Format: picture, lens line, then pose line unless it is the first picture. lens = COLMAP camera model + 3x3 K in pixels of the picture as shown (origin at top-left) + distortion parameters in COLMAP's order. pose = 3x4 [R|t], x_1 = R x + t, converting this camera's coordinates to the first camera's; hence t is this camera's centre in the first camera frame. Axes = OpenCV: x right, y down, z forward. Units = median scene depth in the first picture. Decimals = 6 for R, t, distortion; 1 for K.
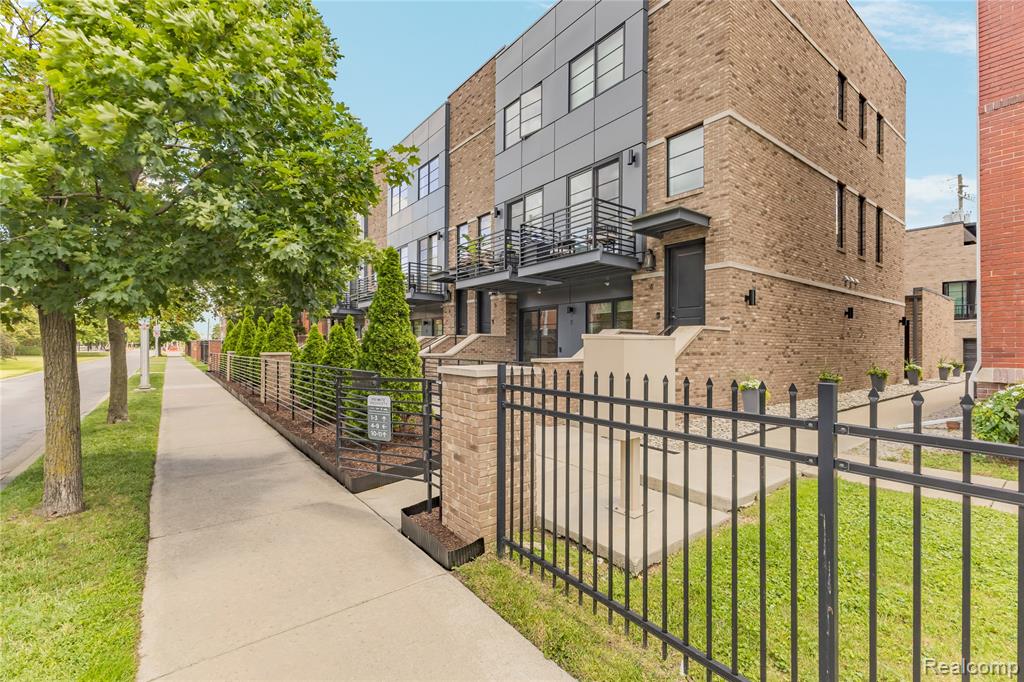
lens RADIAL K [[445.8, 0, 512.0], [0, 445.8, 341.0], [0, 0, 1]] dist [0.000511, 0.000010]
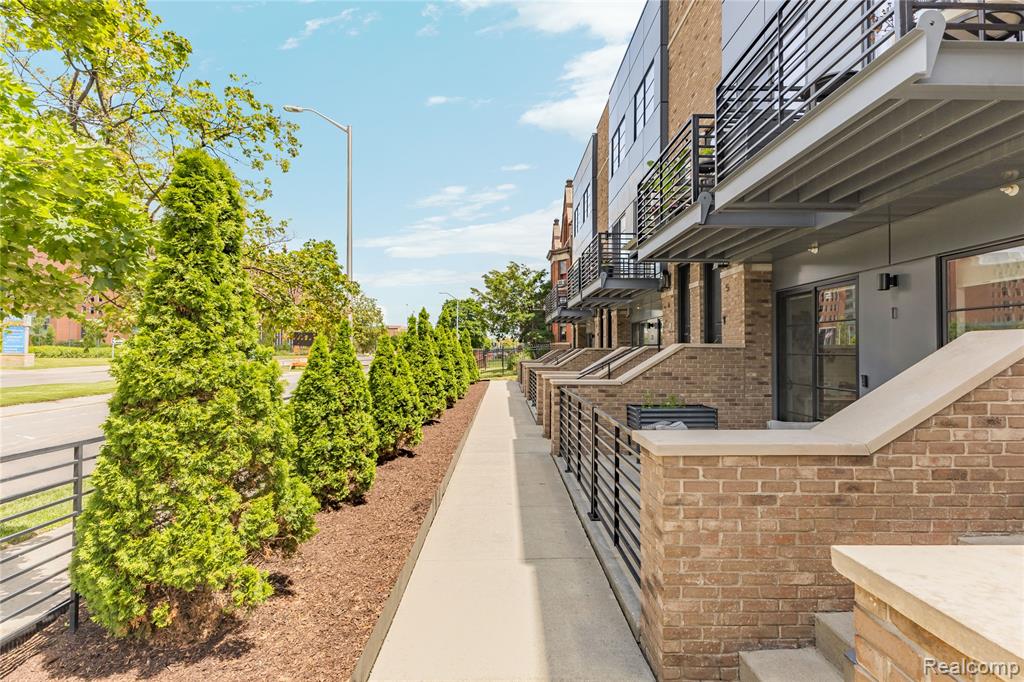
lens RADIAL K [[494.3, 0, 512.0], [0, 494.3, 341.0], [0, 0, 1]] dist [0.003282, 0.000429]
pose [[0.803114, -0.012116, -0.595702, 0.107244], [0.005842, 0.999905, -0.012461, -0.012315], [0.595796, 0.006528, 0.803109, 0.392525]]
